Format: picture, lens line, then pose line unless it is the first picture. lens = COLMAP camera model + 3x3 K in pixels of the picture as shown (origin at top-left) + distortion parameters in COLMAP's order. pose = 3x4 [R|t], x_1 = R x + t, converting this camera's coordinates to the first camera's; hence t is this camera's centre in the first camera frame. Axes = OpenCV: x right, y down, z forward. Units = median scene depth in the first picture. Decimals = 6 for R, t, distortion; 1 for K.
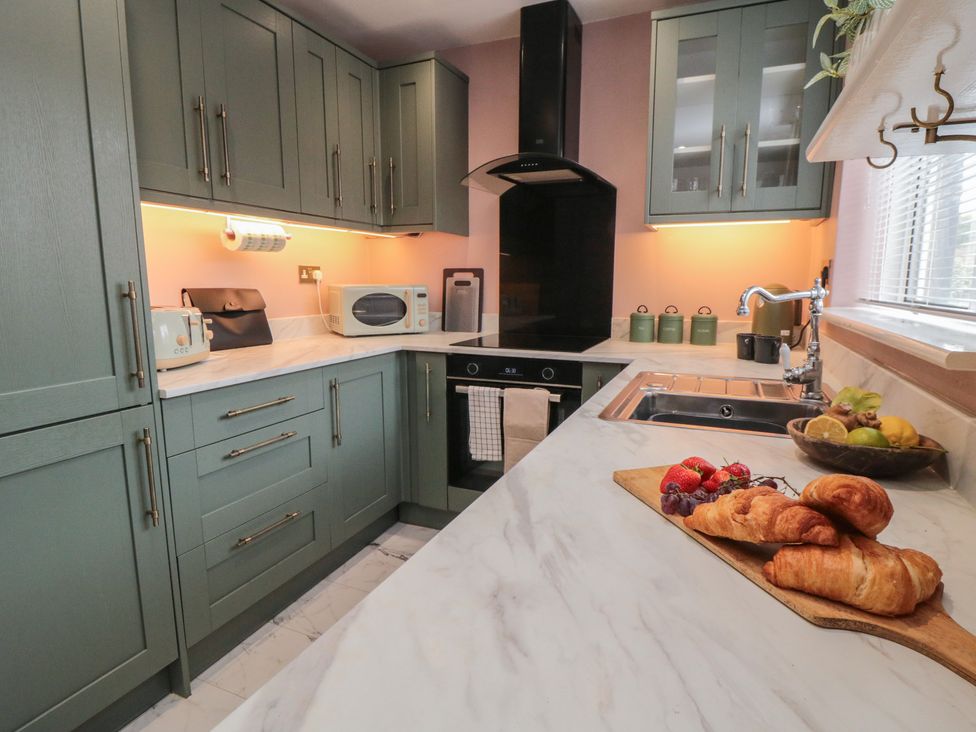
lens RADIAL K [[519.5, 0, 488.4], [0, 519.5, 359.7], [0, 0, 1]] dist [0.007069, -0.004140]
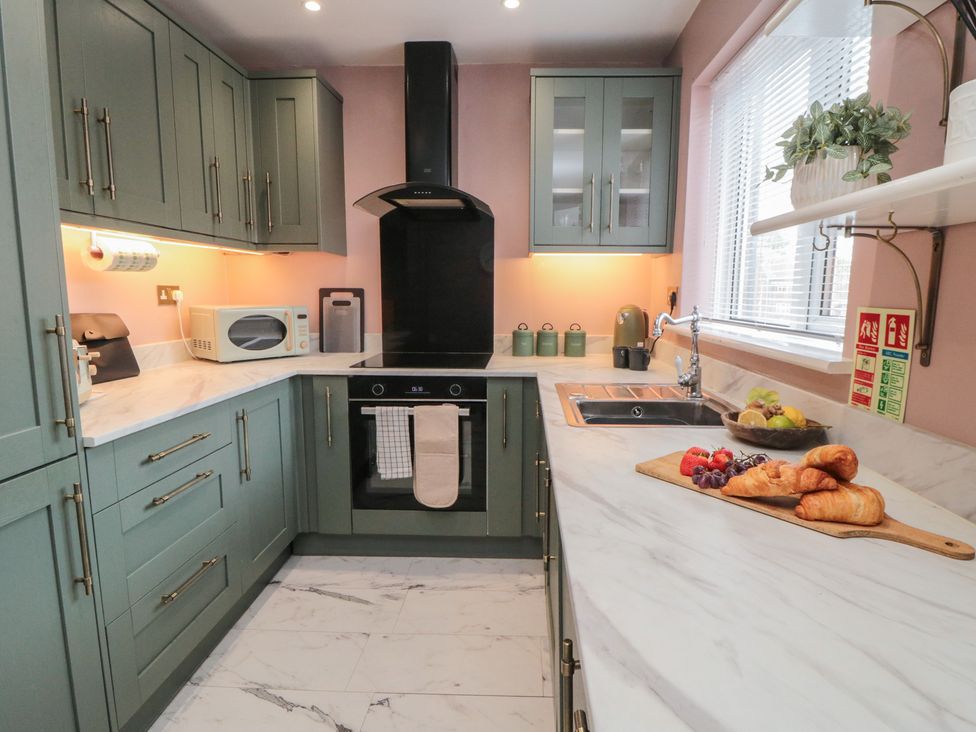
lens RADIAL K [[519.5, 0, 494.1], [0, 519.5, 365.9], [0, 0, 1]] dist [0.007069, -0.004140]
pose [[0.940169, -0.047270, 0.337412, -0.180544], [0.051514, 0.998666, -0.003630, -0.015592], [-0.336790, 0.020794, 0.941350, -0.036453]]
